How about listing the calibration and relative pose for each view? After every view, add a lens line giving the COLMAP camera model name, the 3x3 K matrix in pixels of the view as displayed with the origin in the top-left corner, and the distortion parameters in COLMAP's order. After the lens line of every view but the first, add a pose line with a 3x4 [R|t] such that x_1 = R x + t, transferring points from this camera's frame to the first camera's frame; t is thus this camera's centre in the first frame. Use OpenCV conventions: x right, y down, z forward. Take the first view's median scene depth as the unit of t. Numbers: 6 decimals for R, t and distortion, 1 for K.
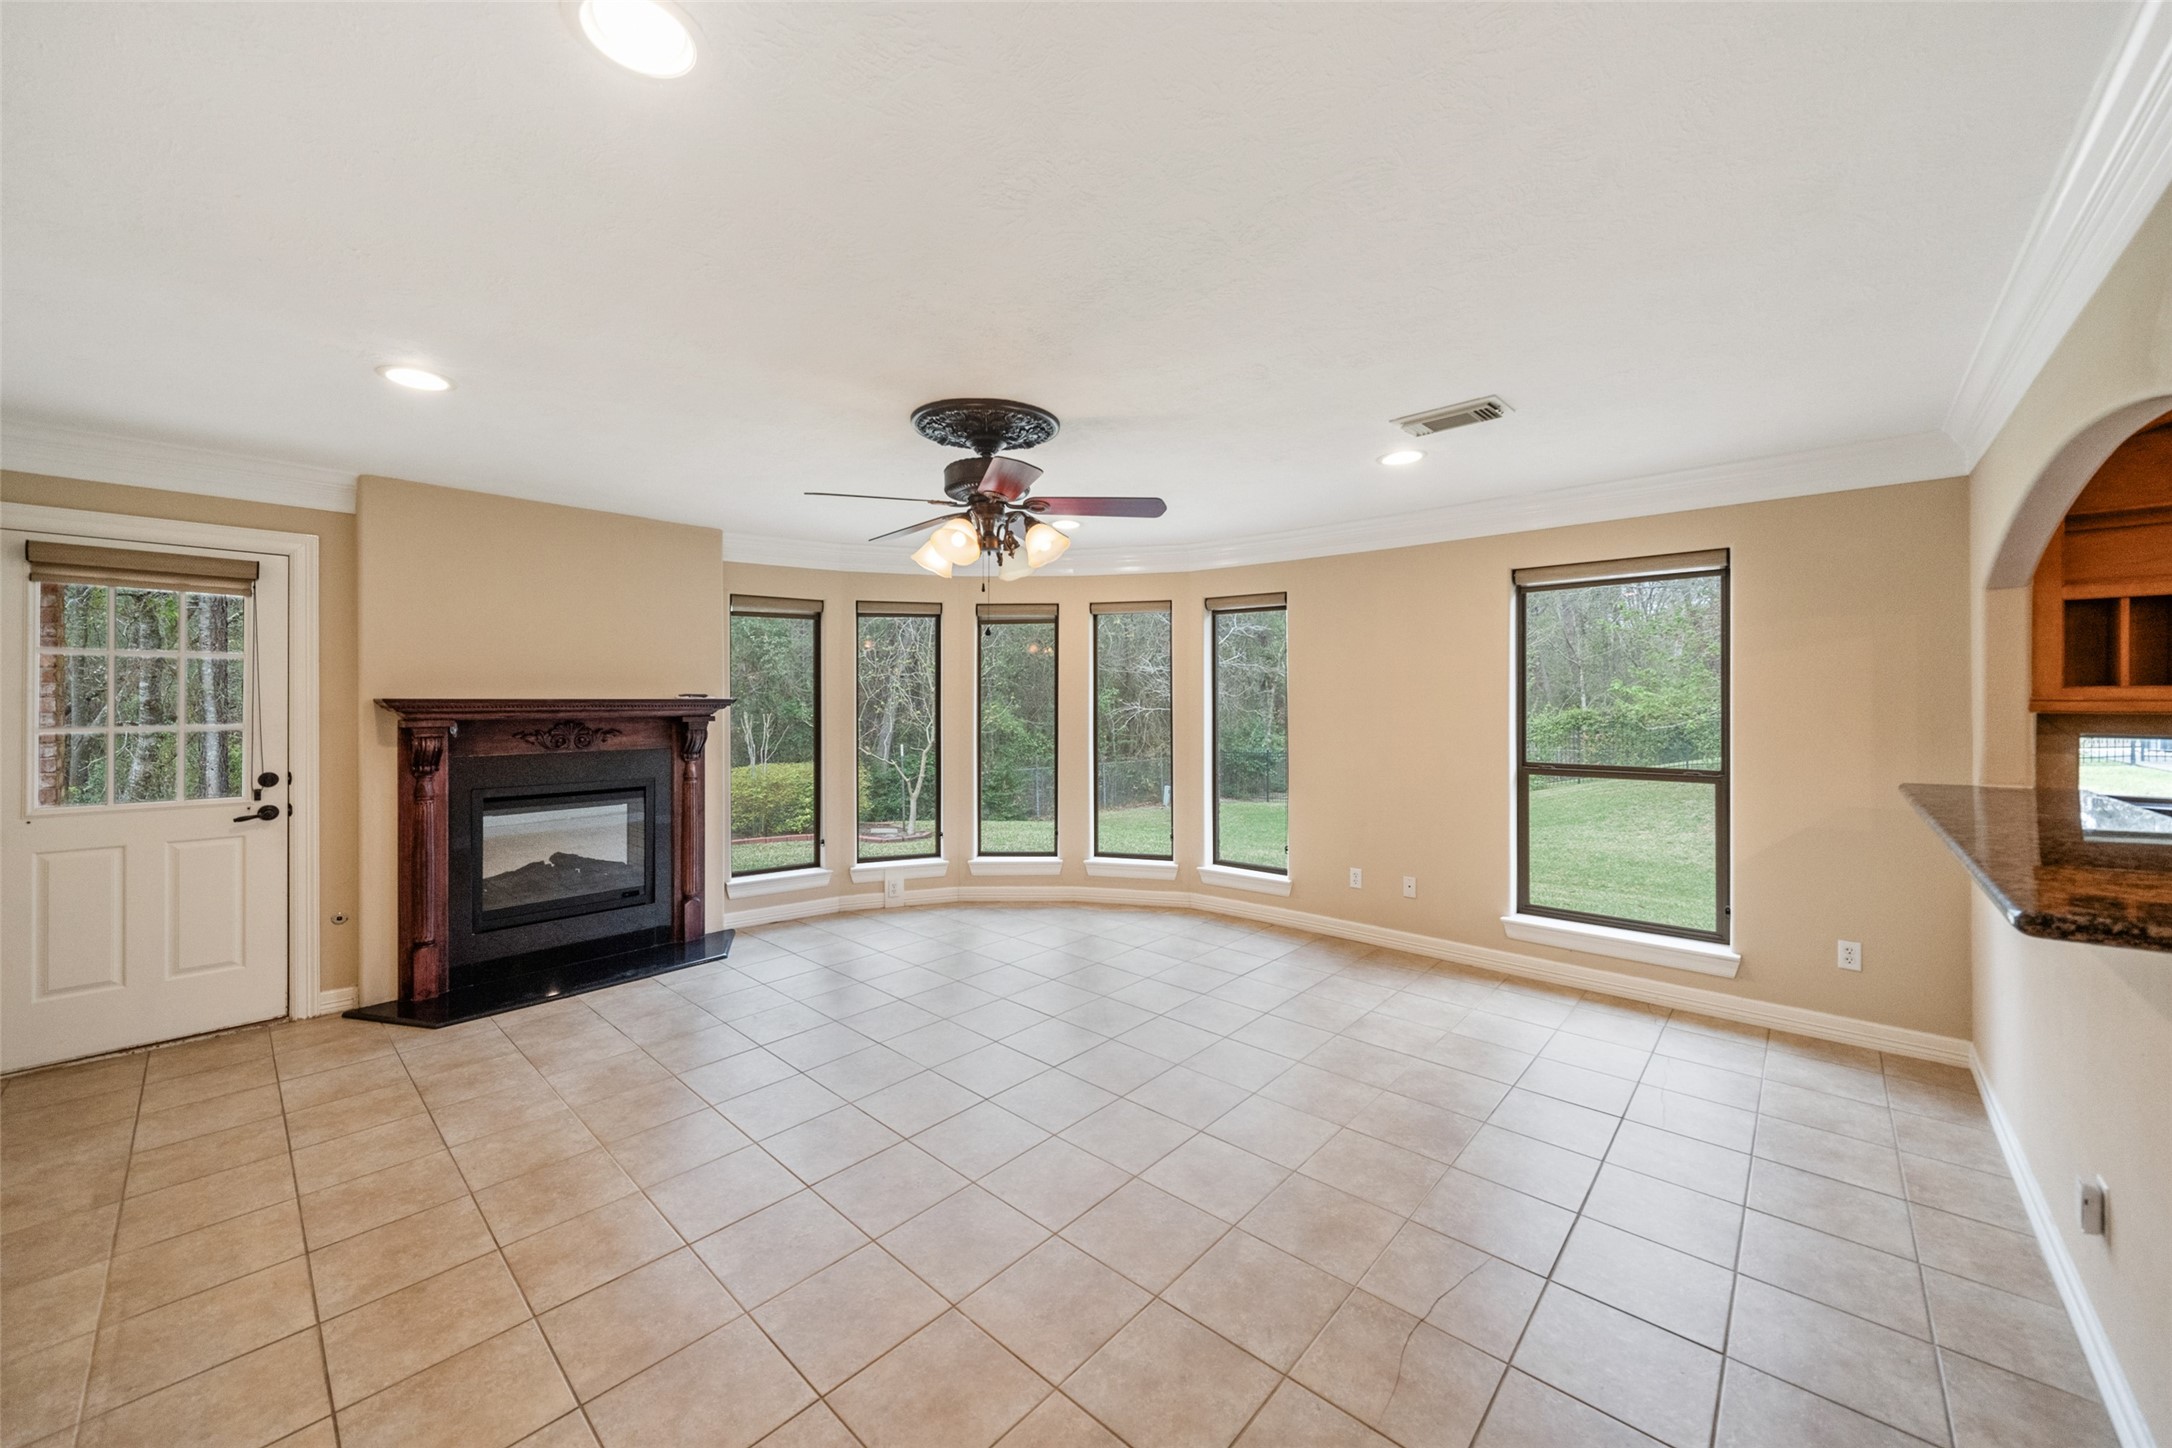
lens RADIAL K [[827.4, 0, 1089.2], [0, 827.4, 702.5], [0, 0, 1]] dist [-0.009112, -0.000176]
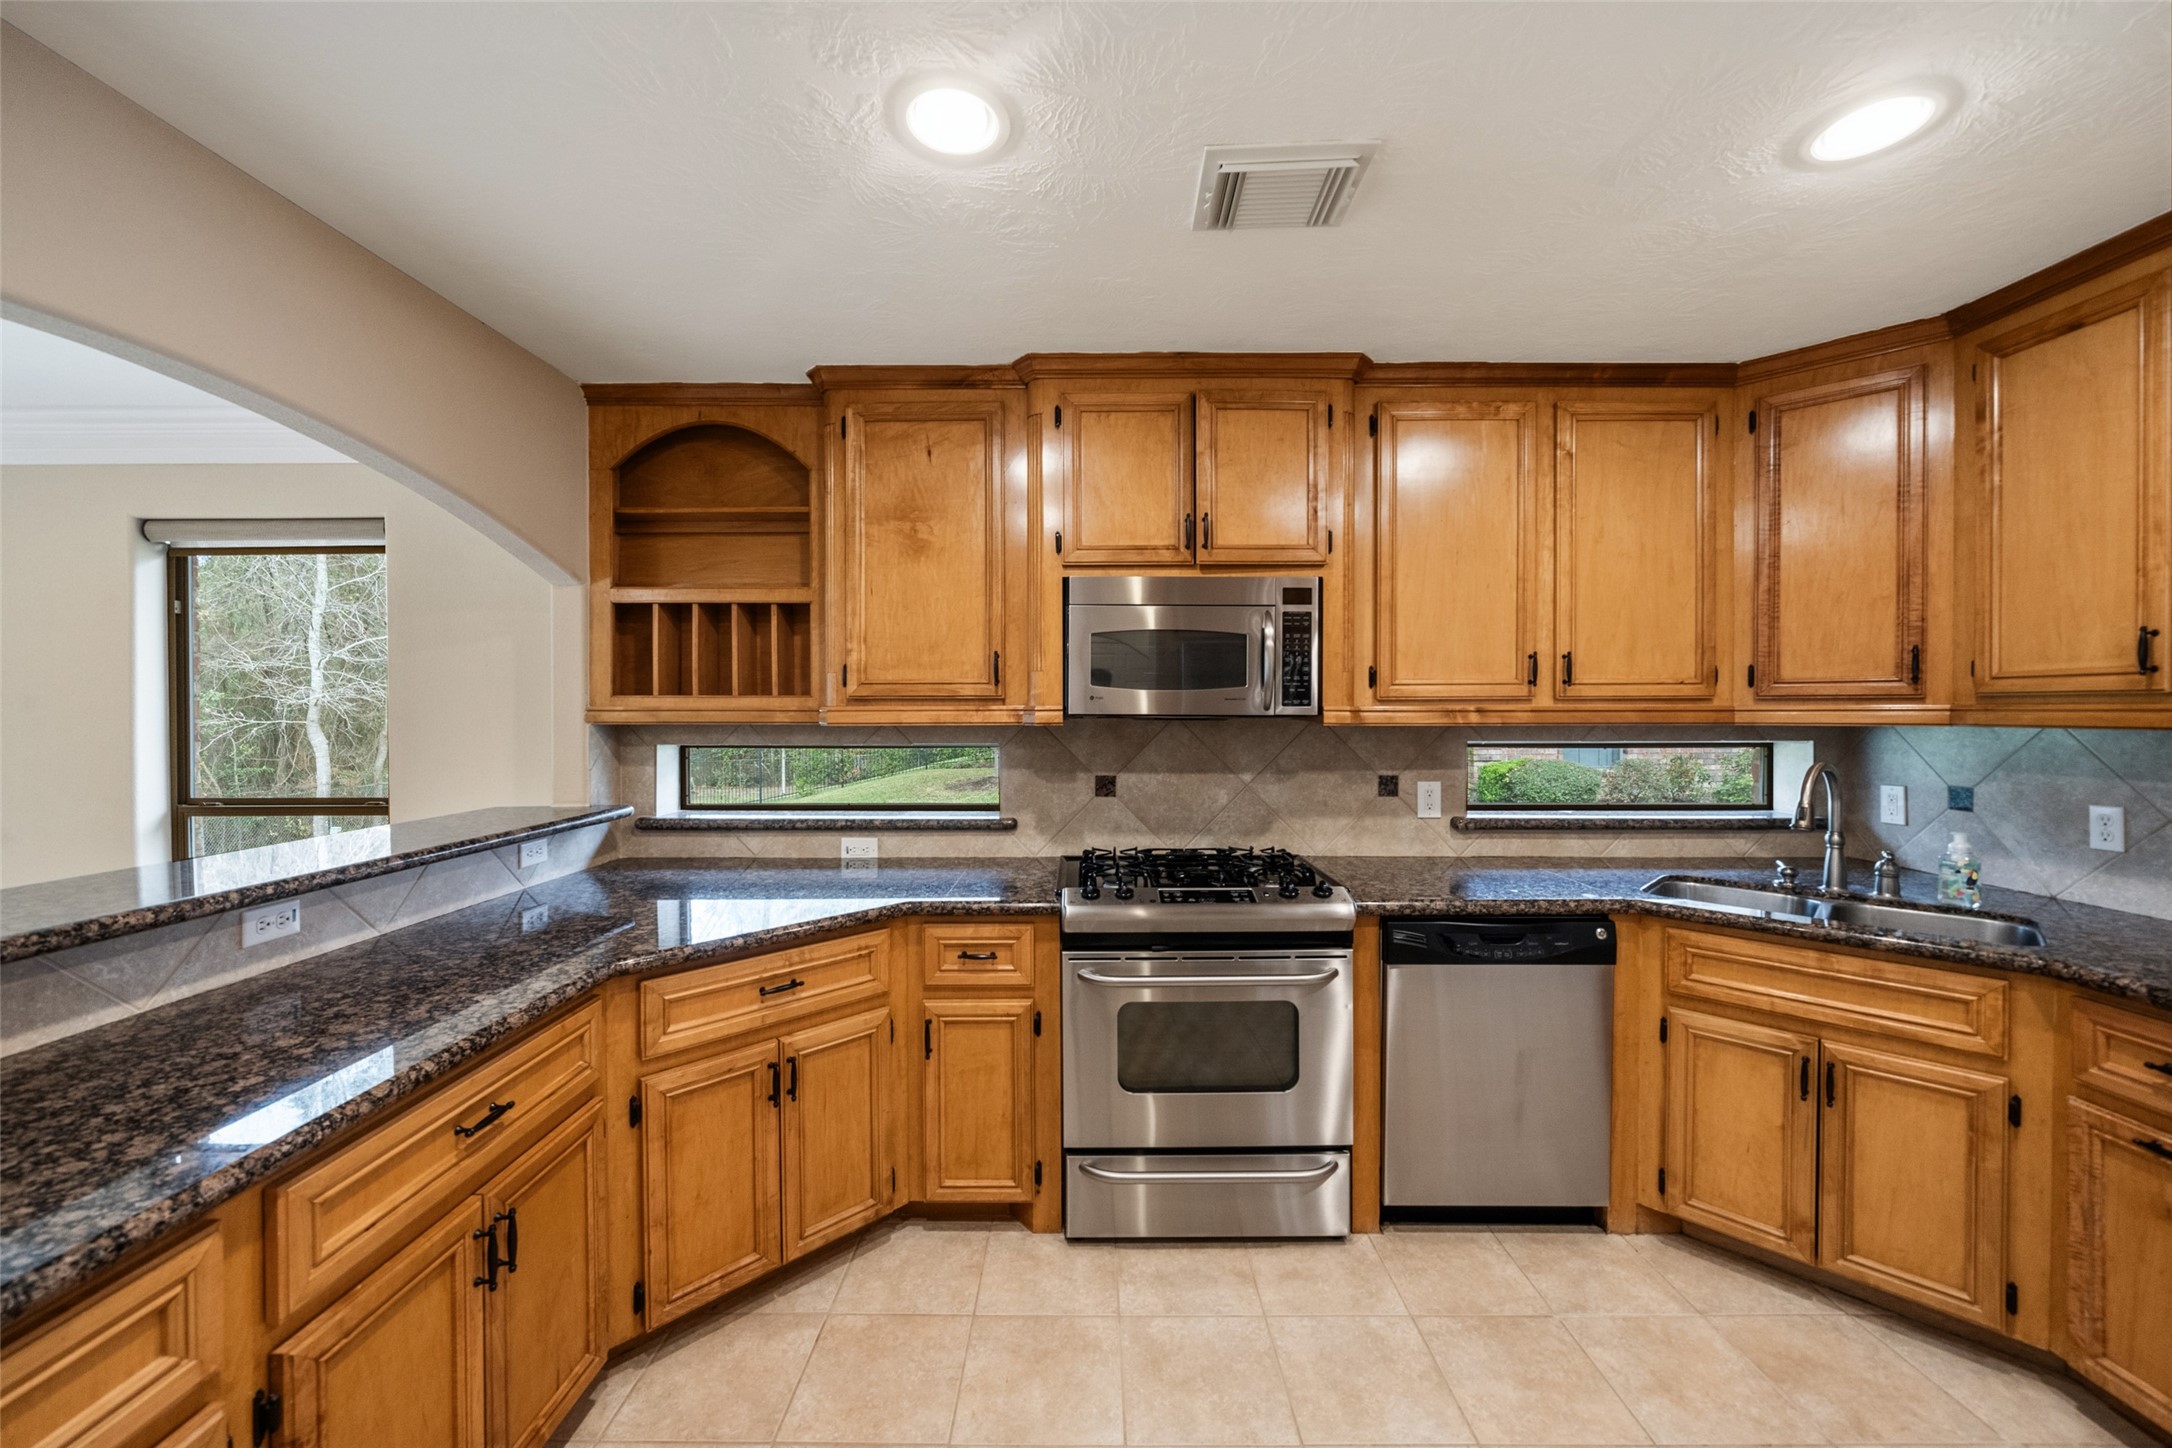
lens RADIAL K [[827.4, 0, 1089.2], [0, 827.4, 702.5], [0, 0, 1]] dist [-0.009112, -0.000176]
pose [[0.745238, 0.001219, 0.666798, 0.766680], [-0.000961, 0.999999, -0.000754, -0.009591], [-0.666798, -0.000078, 0.745238, -0.039658]]
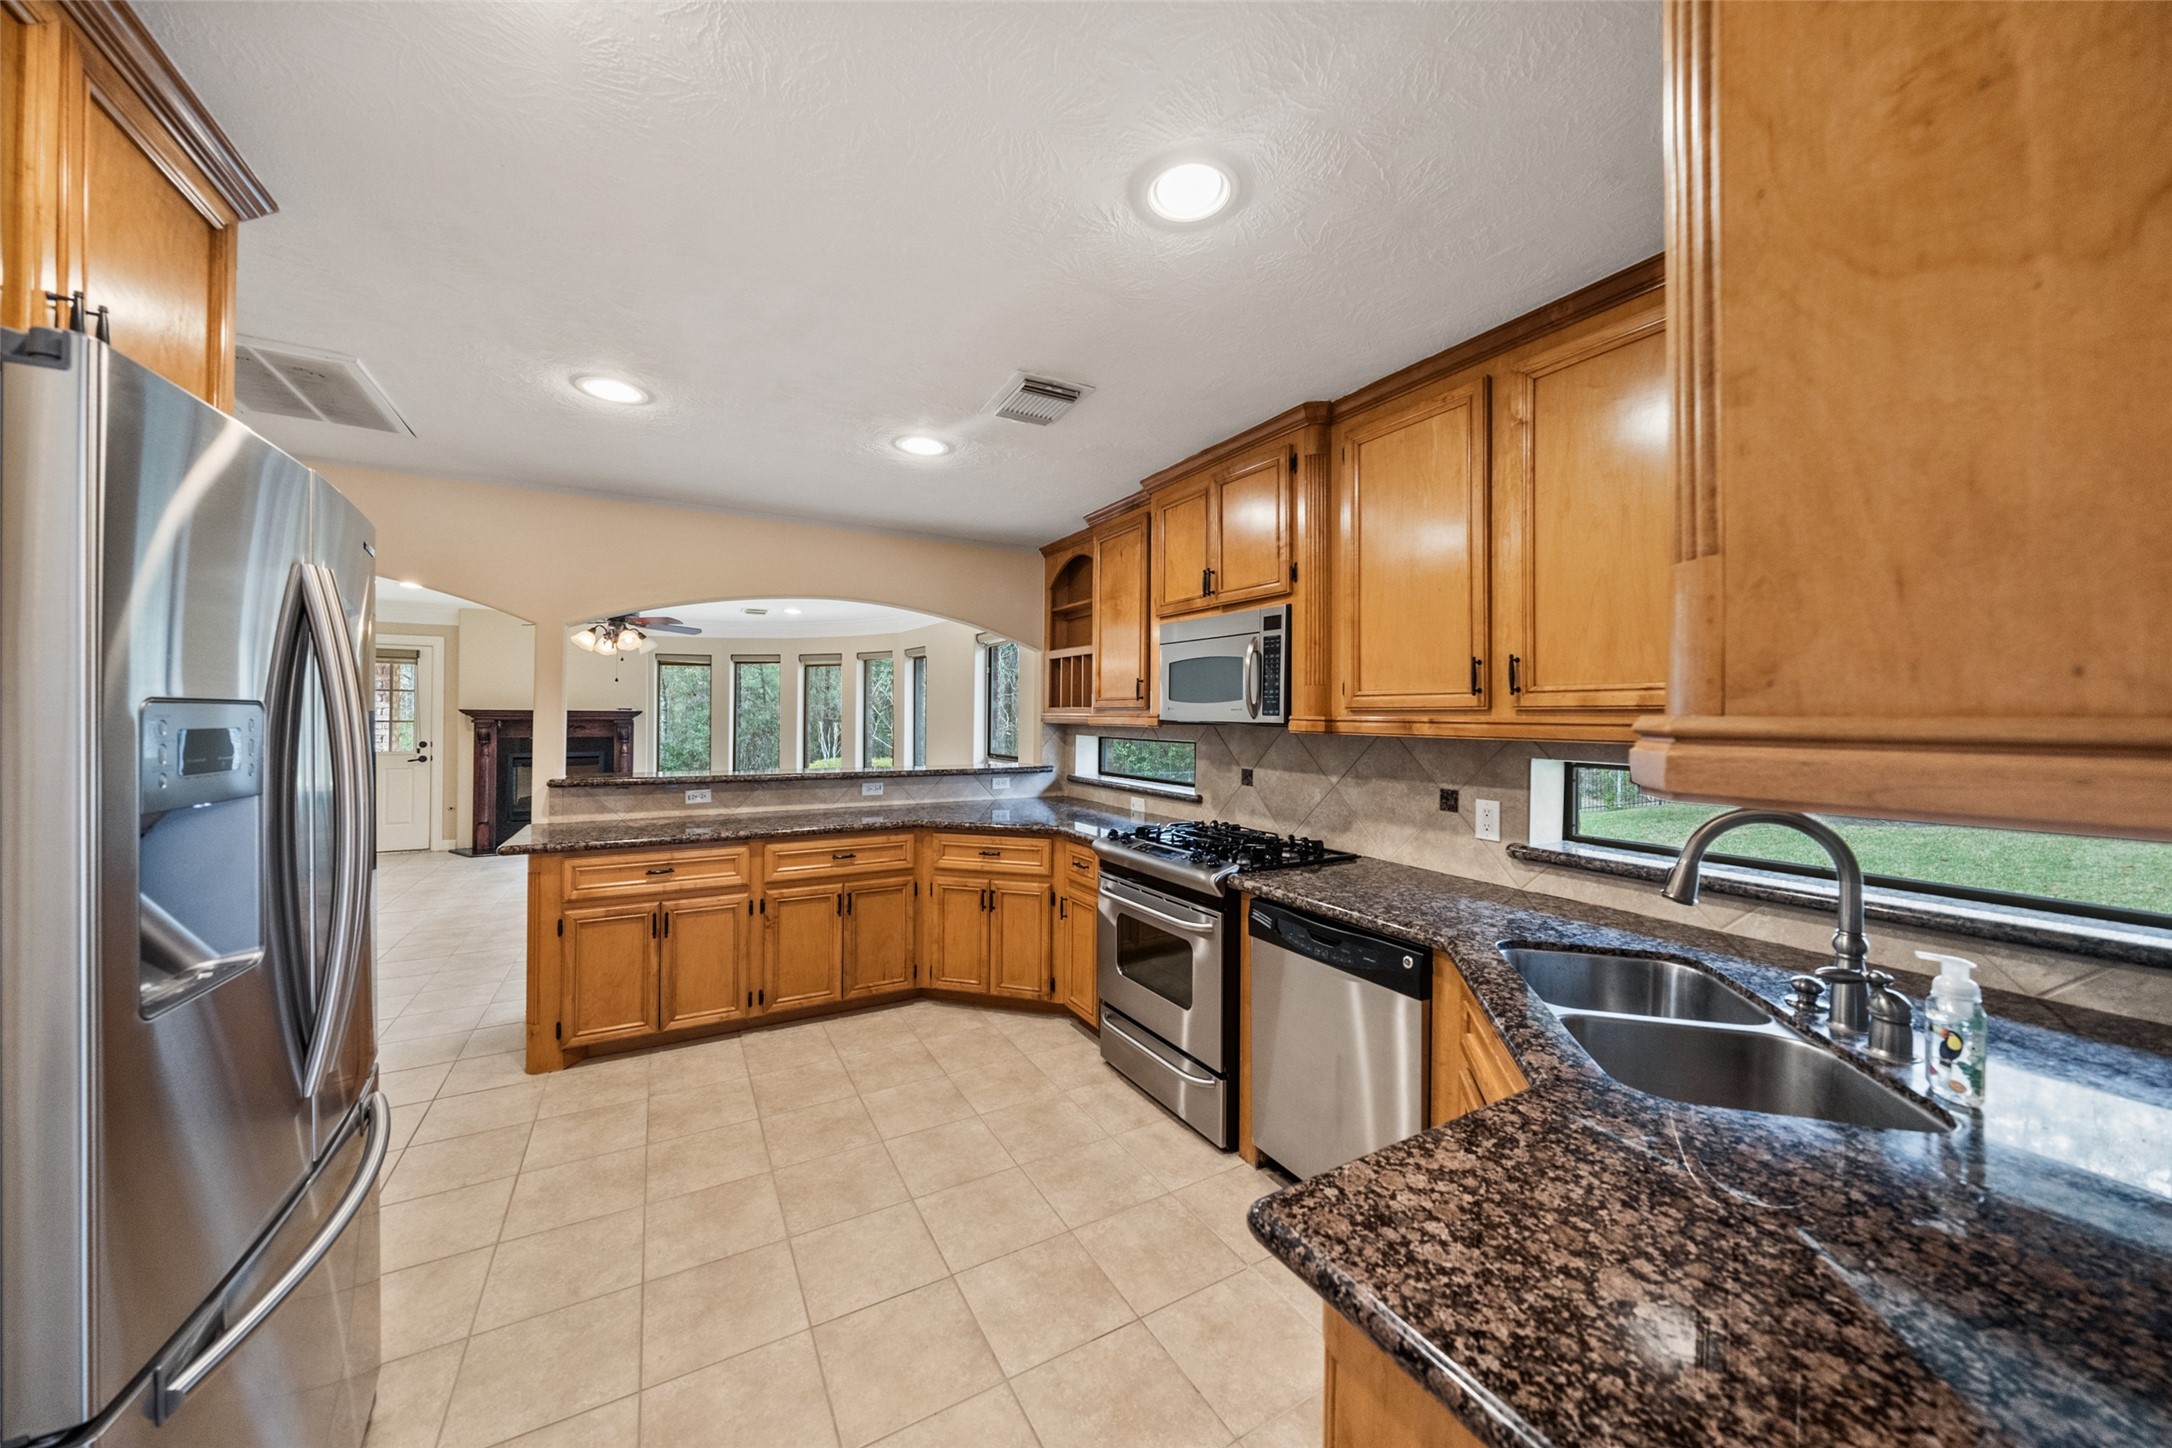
lens RADIAL K [[756.8, 0, 1085.9], [0, 756.8, 695.8], [0, 0, 1]] dist [-0.007923, -0.000085]
pose [[0.947785, -0.001018, -0.318908, 1.400906], [-0.005408, 0.999800, -0.019264, -0.011264], [0.318864, 0.019983, 0.947590, -0.398650]]
